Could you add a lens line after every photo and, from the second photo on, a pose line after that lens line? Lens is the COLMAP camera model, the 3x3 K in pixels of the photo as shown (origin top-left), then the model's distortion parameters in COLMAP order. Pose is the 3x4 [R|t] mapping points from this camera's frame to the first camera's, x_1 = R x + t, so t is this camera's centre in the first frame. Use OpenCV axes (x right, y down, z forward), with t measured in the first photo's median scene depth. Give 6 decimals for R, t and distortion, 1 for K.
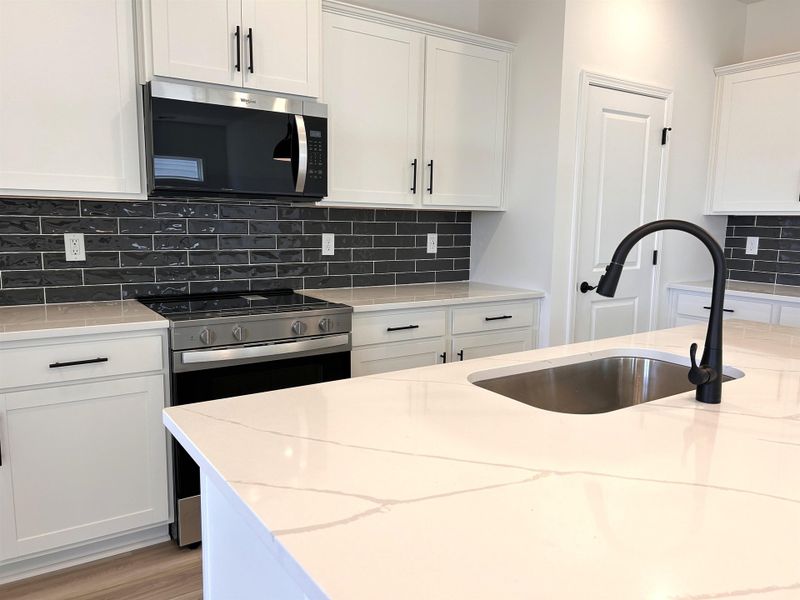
lens RADIAL K [[599.1, 0, 396.3], [0, 599.1, 299.9], [0, 0, 1]] dist [0.065621, -0.032123]
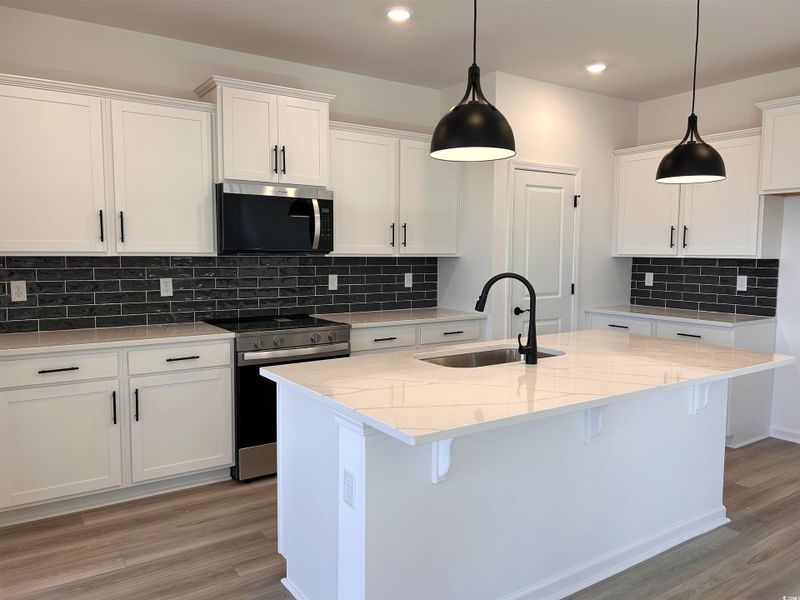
lens RADIAL K [[599.1, 0, 400.9], [0, 599.1, 299.3], [0, 0, 1]] dist [0.065621, -0.032123]
pose [[0.999852, -0.010754, 0.013424, 0.029038], [0.011438, 0.998585, -0.051936, 0.024675], [-0.012846, 0.052082, 0.998560, -0.442539]]
